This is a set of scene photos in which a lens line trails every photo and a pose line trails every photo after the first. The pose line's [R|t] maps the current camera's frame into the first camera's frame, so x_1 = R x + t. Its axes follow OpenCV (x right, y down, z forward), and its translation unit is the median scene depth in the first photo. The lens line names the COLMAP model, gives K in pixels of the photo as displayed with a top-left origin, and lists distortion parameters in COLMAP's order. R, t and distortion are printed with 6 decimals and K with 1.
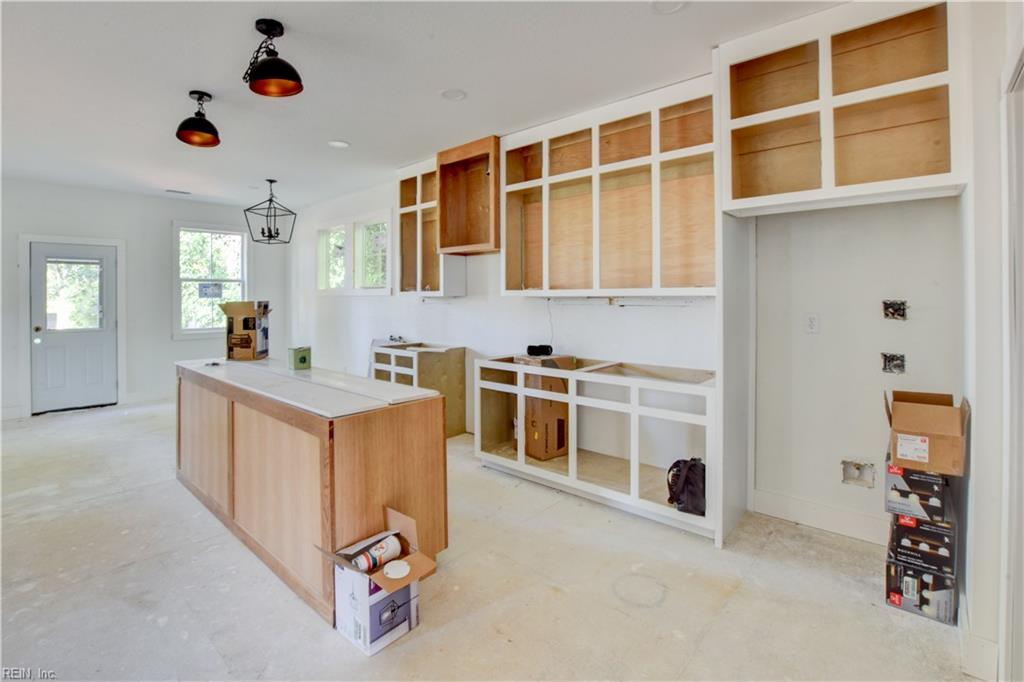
lens RADIAL K [[475.7, 0, 515.5], [0, 475.7, 297.6], [0, 0, 1]] dist [-0.023957, 0.001249]
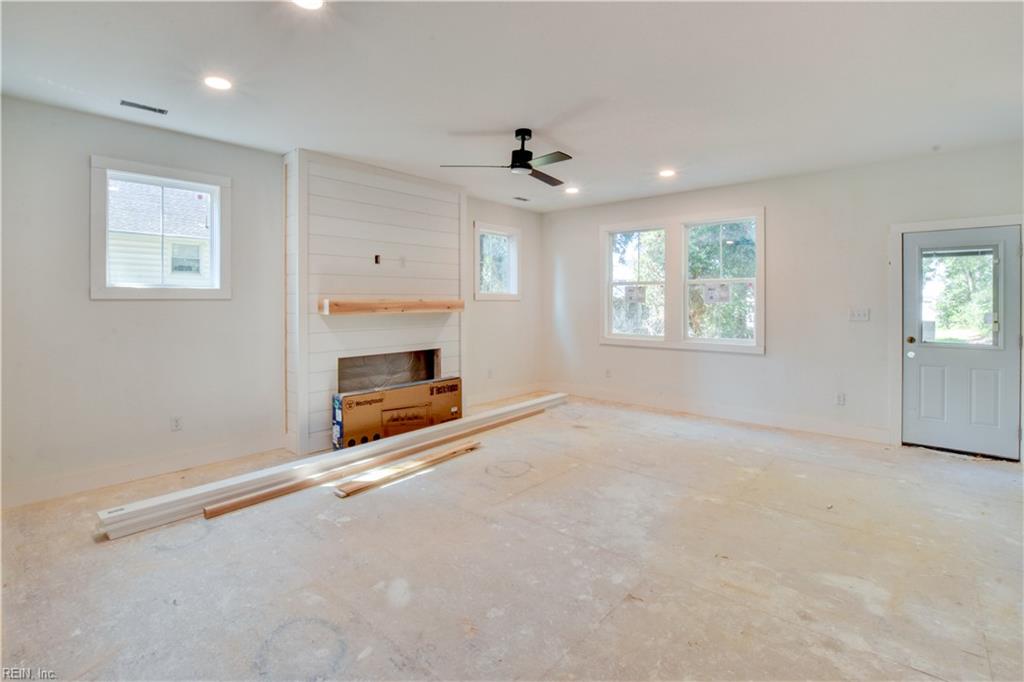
lens RADIAL K [[471.6, 0, 511.2], [0, 471.6, 304.6], [0, 0, 1]] dist [-0.025352, 0.000863]
pose [[0.001358, 0.010831, -0.999940, -0.322348], [-0.006250, 0.999922, 0.010822, 0.001972], [0.999980, 0.006235, 0.001425, 0.432646]]
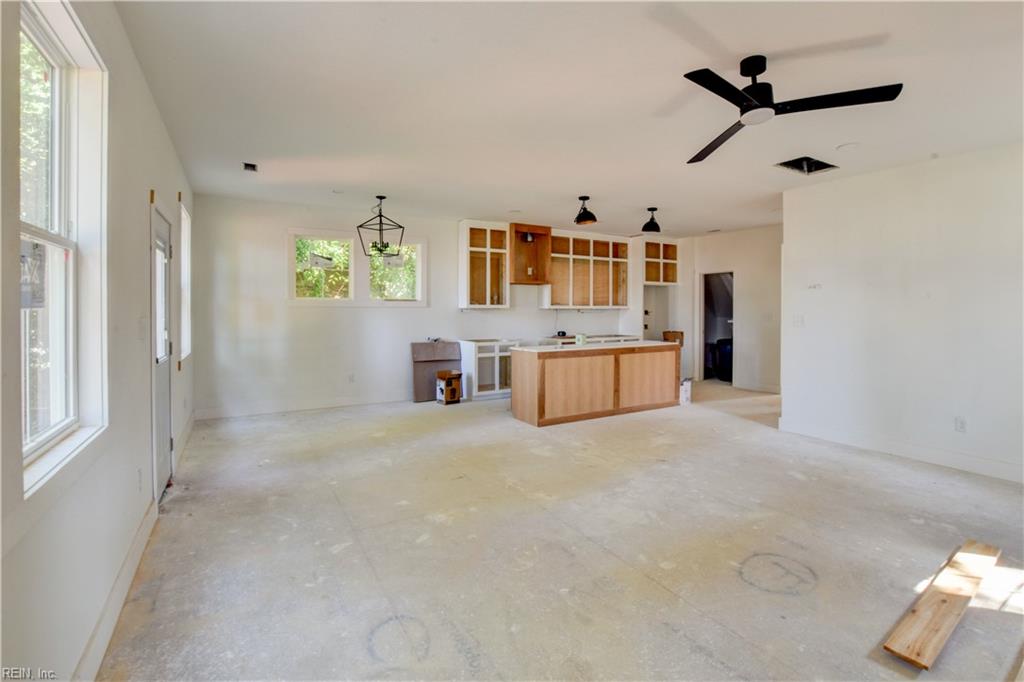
lens RADIAL K [[465.8, 0, 509.5], [0, 465.8, 323.4], [0, 0, 1]] dist [-0.034625, 0.000070]
pose [[0.309064, -0.024629, 0.950722, -2.041740], [0.000476, 0.999668, 0.025743, 0.009698], [-0.951041, -0.007504, 0.308974, 0.589672]]
